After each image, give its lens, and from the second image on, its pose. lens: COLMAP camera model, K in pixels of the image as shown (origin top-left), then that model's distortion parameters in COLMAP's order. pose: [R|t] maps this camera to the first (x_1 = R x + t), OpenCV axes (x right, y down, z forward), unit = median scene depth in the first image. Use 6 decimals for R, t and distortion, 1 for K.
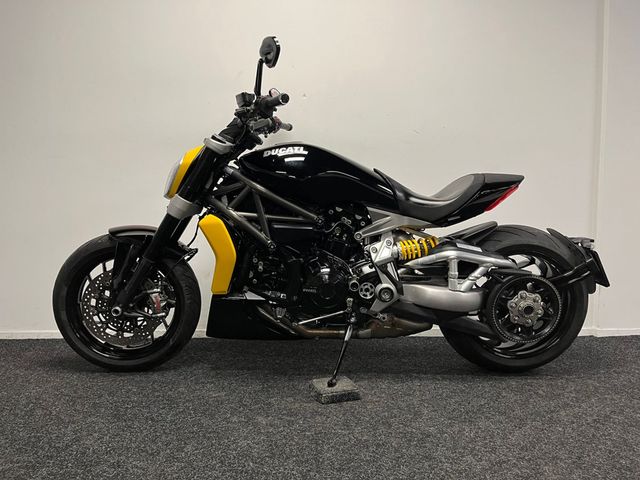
lens RADIAL K [[476.2, 0, 320.0], [0, 476.2, 240.0], [0, 0, 1]] dist [0.034847, -0.040390]
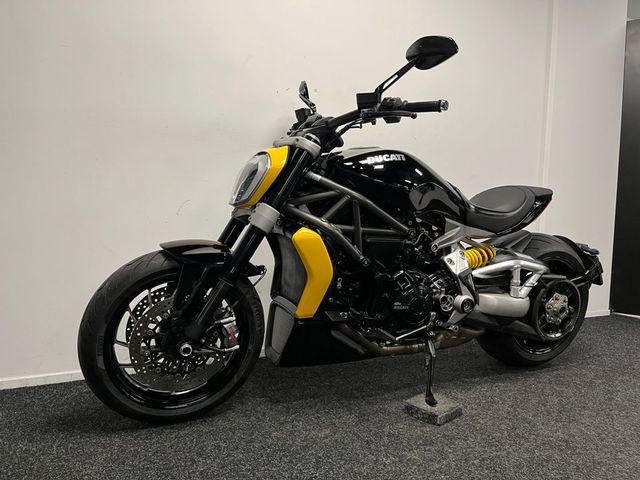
lens RADIAL K [[487.0, 0, 320.2], [0, 487.0, 232.2], [0, 0, 1]] dist [0.007787, 0.000680]
pose [[0.922346, -0.011257, 0.386200, -0.523232], [0.005563, 0.999859, 0.015858, -0.056834], [-0.386324, -0.012478, 0.922279, 0.169512]]
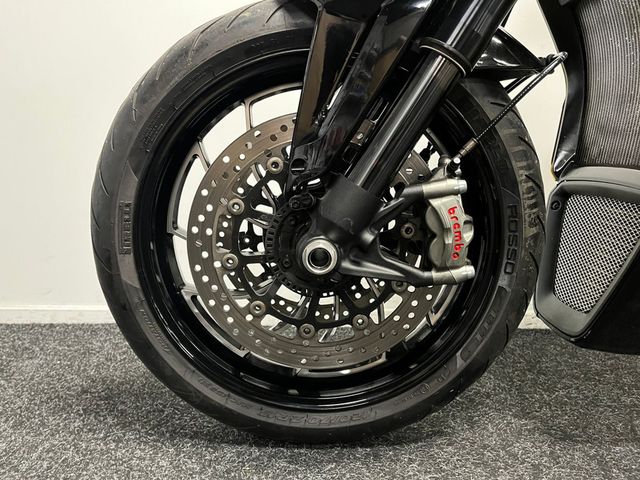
lens RADIAL K [[487.0, 0, 320.2], [0, 487.0, 232.2], [0, 0, 1]] dist [0.007787, 0.000680]
pose [[0.999138, 0.014580, -0.038861, -0.408865], [-0.012536, 0.998551, 0.052332, 0.118483], [0.039568, -0.051799, 0.997873, 0.711265]]
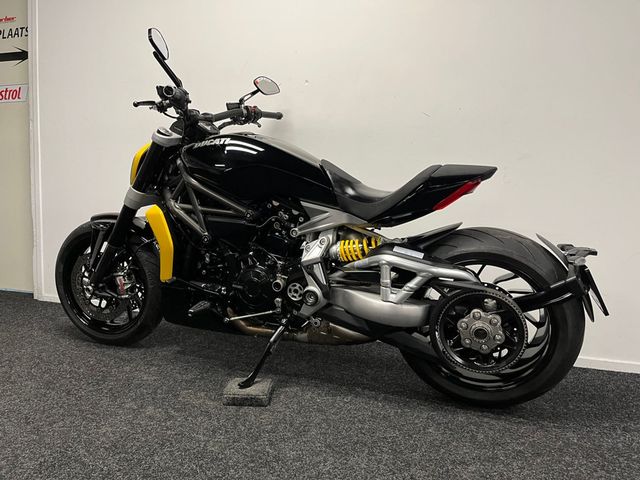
lens RADIAL K [[487.0, 0, 320.2], [0, 487.0, 232.2], [0, 0, 1]] dist [0.007787, 0.000680]
pose [[0.934102, 0.047746, -0.353799, 0.465511], [-0.042605, 0.998843, 0.022308, -0.032284], [0.354455, -0.005764, 0.935055, 0.129072]]
